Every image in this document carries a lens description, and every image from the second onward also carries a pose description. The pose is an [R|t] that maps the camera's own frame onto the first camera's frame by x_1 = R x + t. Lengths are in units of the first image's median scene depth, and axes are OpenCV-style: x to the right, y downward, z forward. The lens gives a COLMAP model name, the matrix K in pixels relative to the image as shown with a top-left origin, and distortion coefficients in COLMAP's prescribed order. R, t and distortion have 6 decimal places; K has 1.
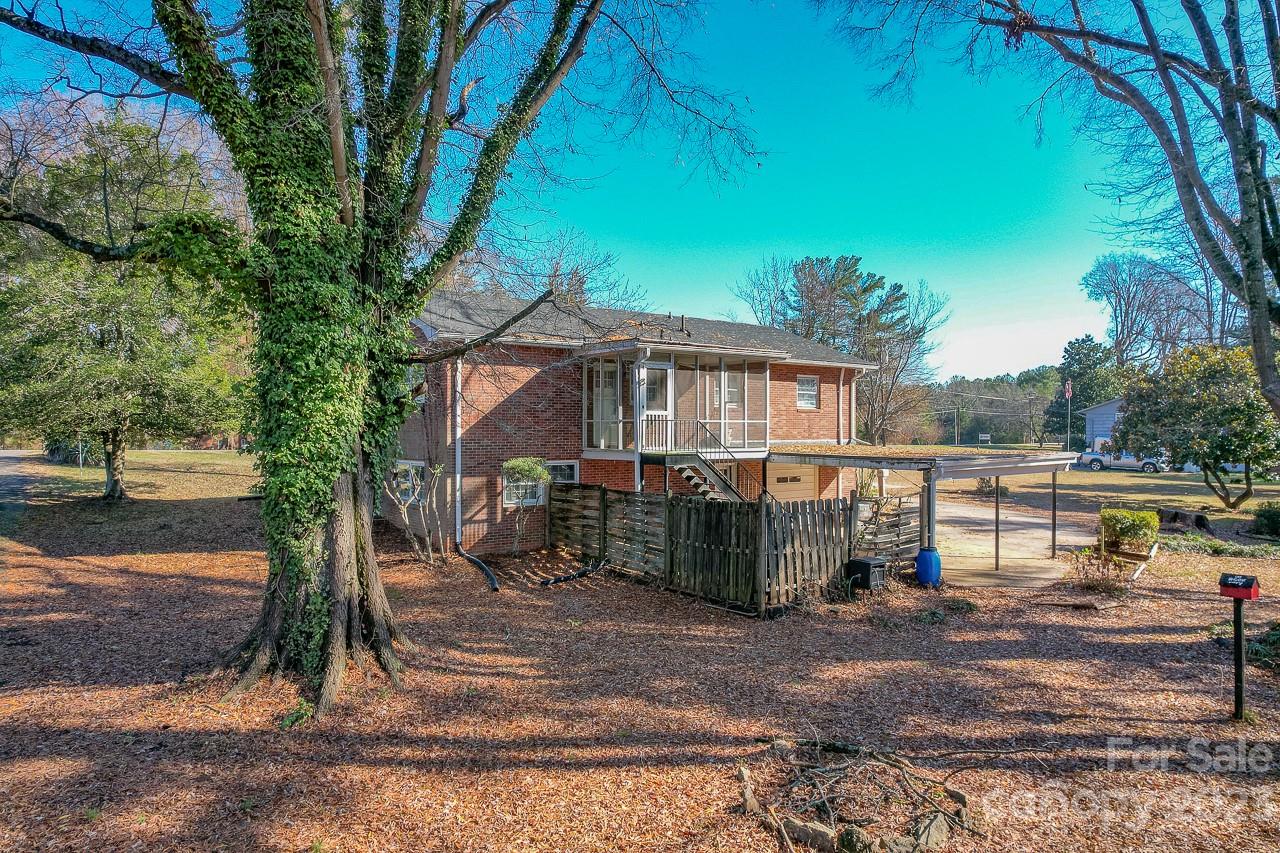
lens RADIAL K [[815.5, 0, 664.6], [0, 815.5, 428.2], [0, 0, 1]] dist [-0.038458, 0.001830]
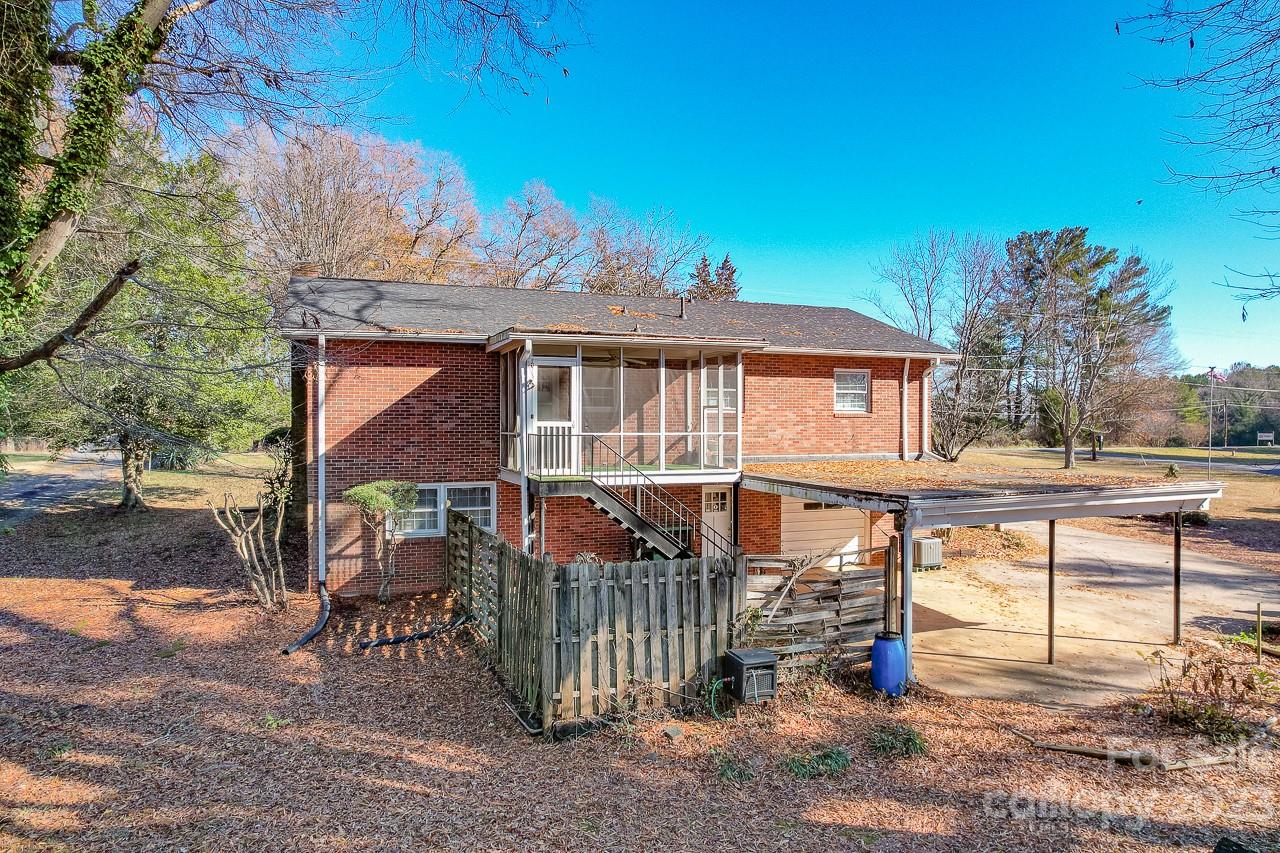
lens RADIAL K [[815.5, 0, 664.6], [0, 815.5, 428.2], [0, 0, 1]] dist [-0.038458, 0.001830]
pose [[0.957682, -0.000631, -0.287828, 0.310826], [0.001834, 0.999991, 0.003911, -0.017954], [0.287823, -0.004274, 0.957674, 0.301987]]
